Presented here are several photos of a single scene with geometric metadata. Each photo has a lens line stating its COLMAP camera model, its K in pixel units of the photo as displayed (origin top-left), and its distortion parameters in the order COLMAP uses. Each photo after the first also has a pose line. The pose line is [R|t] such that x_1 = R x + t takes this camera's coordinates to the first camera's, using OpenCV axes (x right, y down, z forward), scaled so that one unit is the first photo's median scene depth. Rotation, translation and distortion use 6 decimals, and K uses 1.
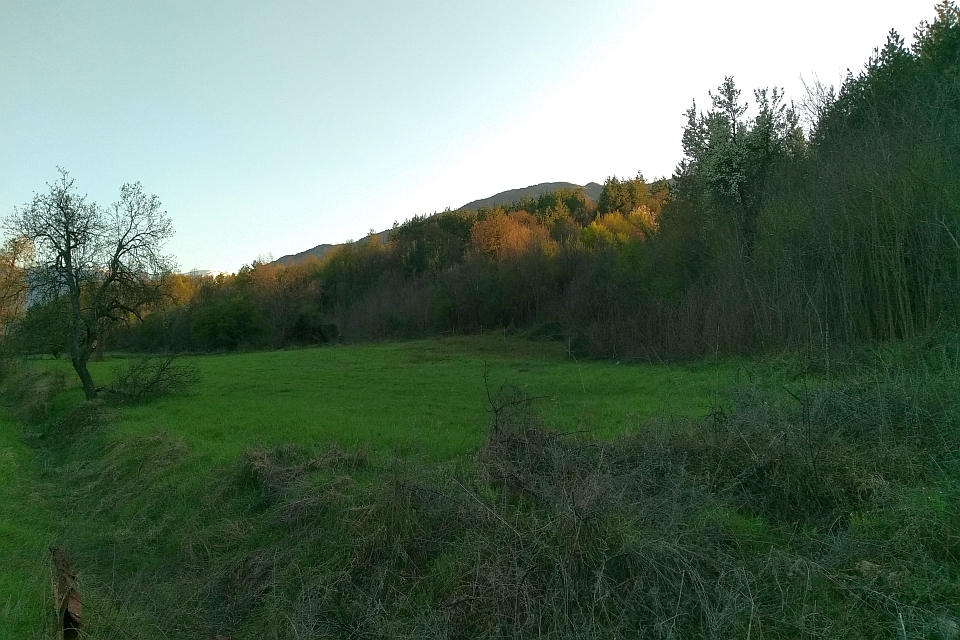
lens RADIAL K [[767.6, 0, 522.3], [0, 767.6, 321.5], [0, 0, 1]] dist [0.068425, -0.114081]
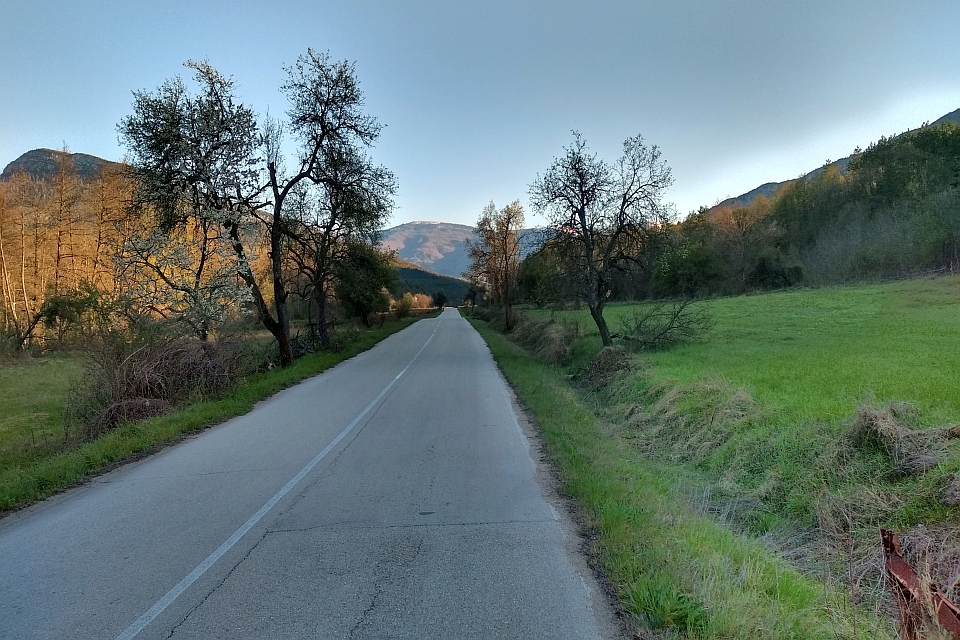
lens RADIAL K [[777.1, 0, 480.0], [0, 777.1, 320.0], [0, 0, 1]] dist [0.074679, -0.117999]
pose [[0.821746, -0.007394, -0.569807, -0.078739], [0.045749, 0.997544, 0.053033, 0.000174], [0.568015, -0.069648, 0.820066, 0.012661]]
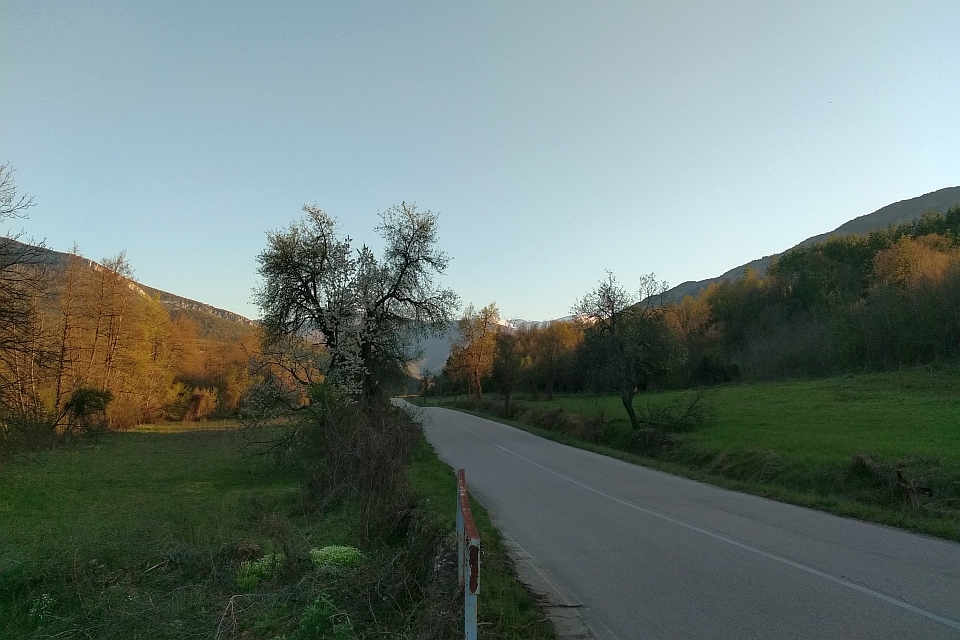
lens RADIAL K [[777.1, 0, 480.0], [0, 777.1, 320.0], [0, 0, 1]] dist [0.074679, -0.117999]
pose [[0.870108, -0.060328, -0.489155, -0.080979], [0.035744, 0.997591, -0.059452, -0.022407], [0.491564, 0.034245, 0.870168, -0.370396]]
